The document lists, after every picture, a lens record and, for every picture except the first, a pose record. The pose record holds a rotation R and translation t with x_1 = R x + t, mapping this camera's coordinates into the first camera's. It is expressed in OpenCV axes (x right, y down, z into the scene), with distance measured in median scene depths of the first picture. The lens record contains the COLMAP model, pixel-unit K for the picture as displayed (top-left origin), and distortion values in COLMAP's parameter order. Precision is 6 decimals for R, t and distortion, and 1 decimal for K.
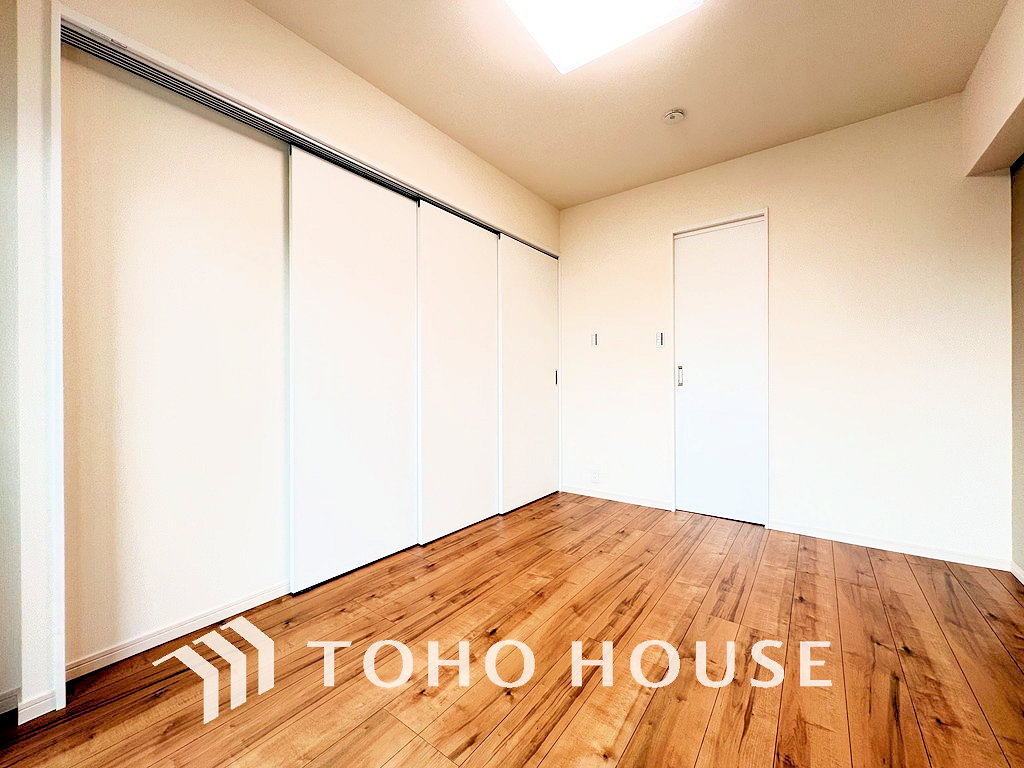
lens RADIAL K [[407.9, 0, 509.4], [0, 407.9, 384.4], [0, 0, 1]] dist [0.001212, 0.000075]
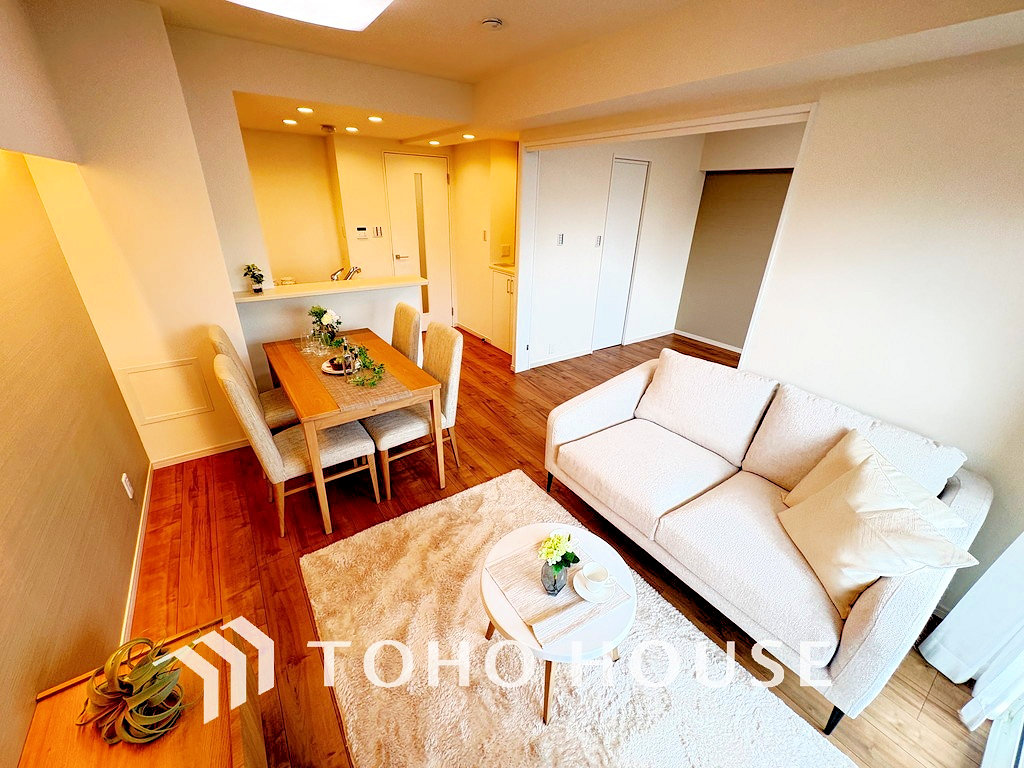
lens RADIAL K [[412.1, 0, 517.1], [0, 412.1, 385.8], [0, 0, 1]] dist [0.000123, 0.000002]
pose [[0.305928, -0.381913, 0.872095, -1.964384], [-0.026651, 0.912220, 0.408833, -0.392584], [-0.951681, -0.148315, 0.268896, 1.394769]]
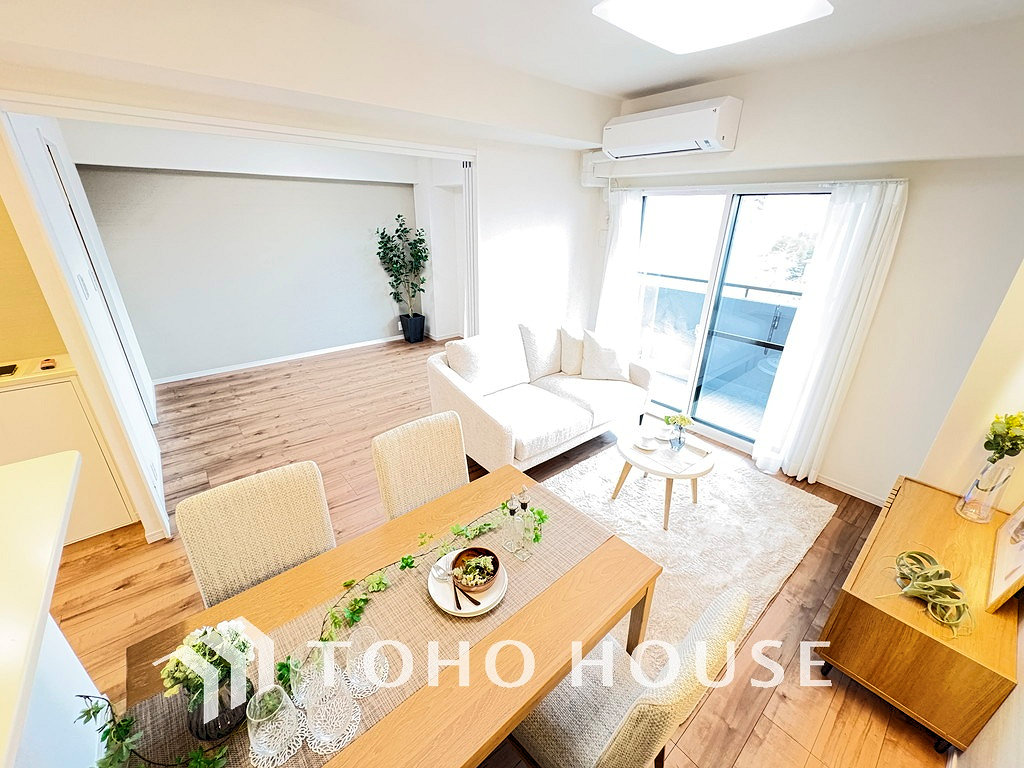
lens RADIAL K [[407.9, 0, 509.4], [0, 407.9, 384.4], [0, 0, 1]] dist [0.001212, 0.000075]
pose [[-0.973557, -0.097147, 0.206758, -1.084686], [-0.008394, 0.919675, 0.392592, -0.424280], [-0.228289, 0.380475, -0.896171, 2.791434]]
